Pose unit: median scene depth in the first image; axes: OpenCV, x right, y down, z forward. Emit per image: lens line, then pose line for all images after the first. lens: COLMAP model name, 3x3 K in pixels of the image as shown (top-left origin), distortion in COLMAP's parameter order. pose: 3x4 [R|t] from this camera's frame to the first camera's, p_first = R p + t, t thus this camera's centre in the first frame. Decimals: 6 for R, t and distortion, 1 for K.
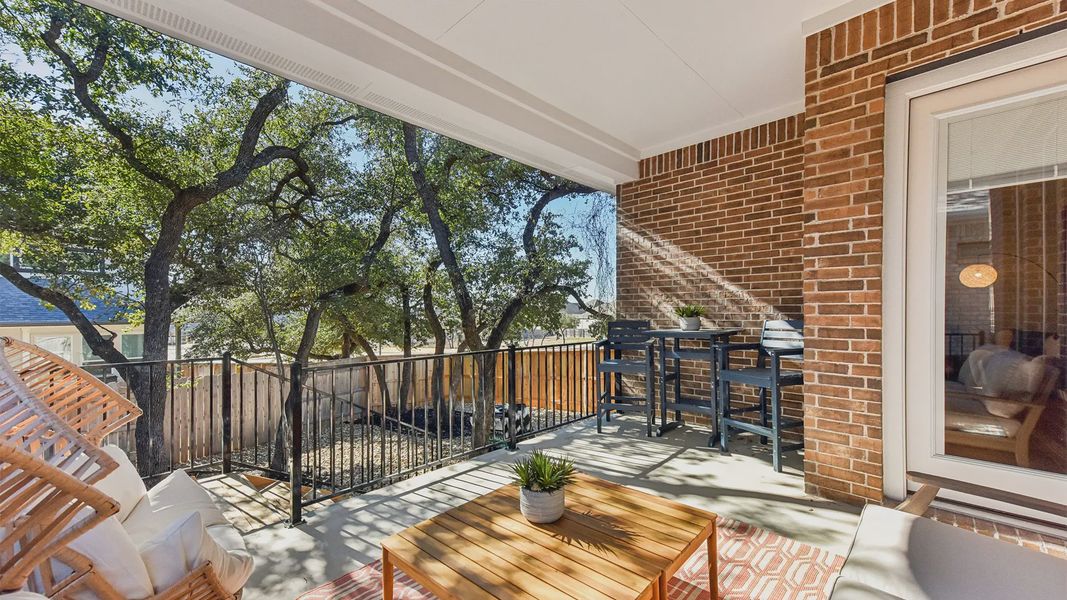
lens RADIAL K [[409.7, 0, 541.1], [0, 409.7, 296.2], [0, 0, 1]] dist [0.025421, 0.000137]
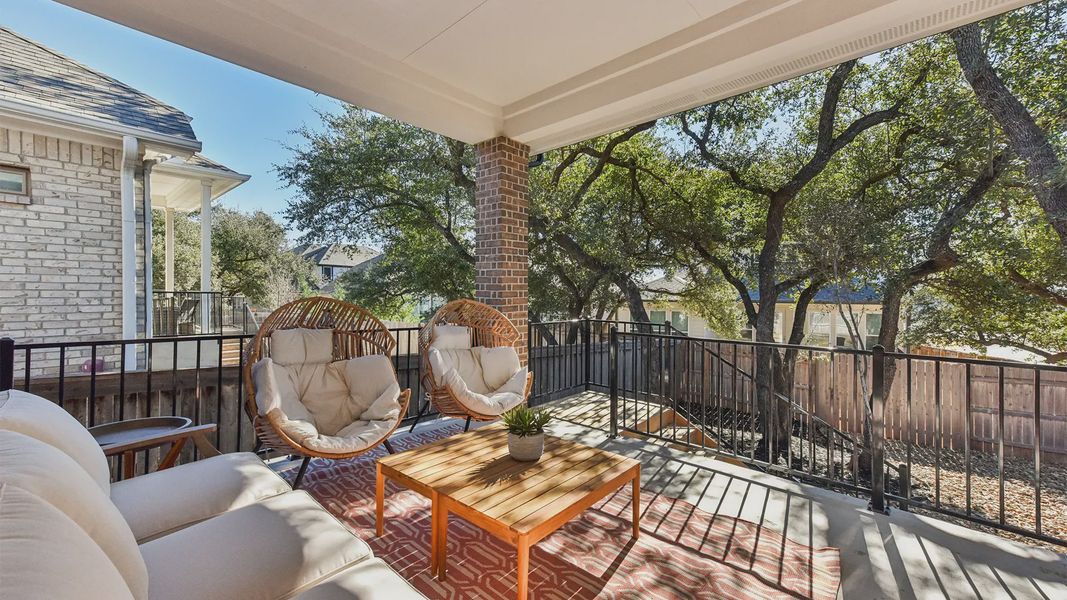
lens RADIAL K [[409.7, 0, 541.1], [0, 409.7, 296.2], [0, 0, 1]] dist [0.025421, 0.000137]
pose [[0.056078, 0.009243, -0.998384, 0.708488], [0.020928, 0.999727, 0.010431, 0.030044], [0.998207, -0.021479, 0.055869, 0.583730]]
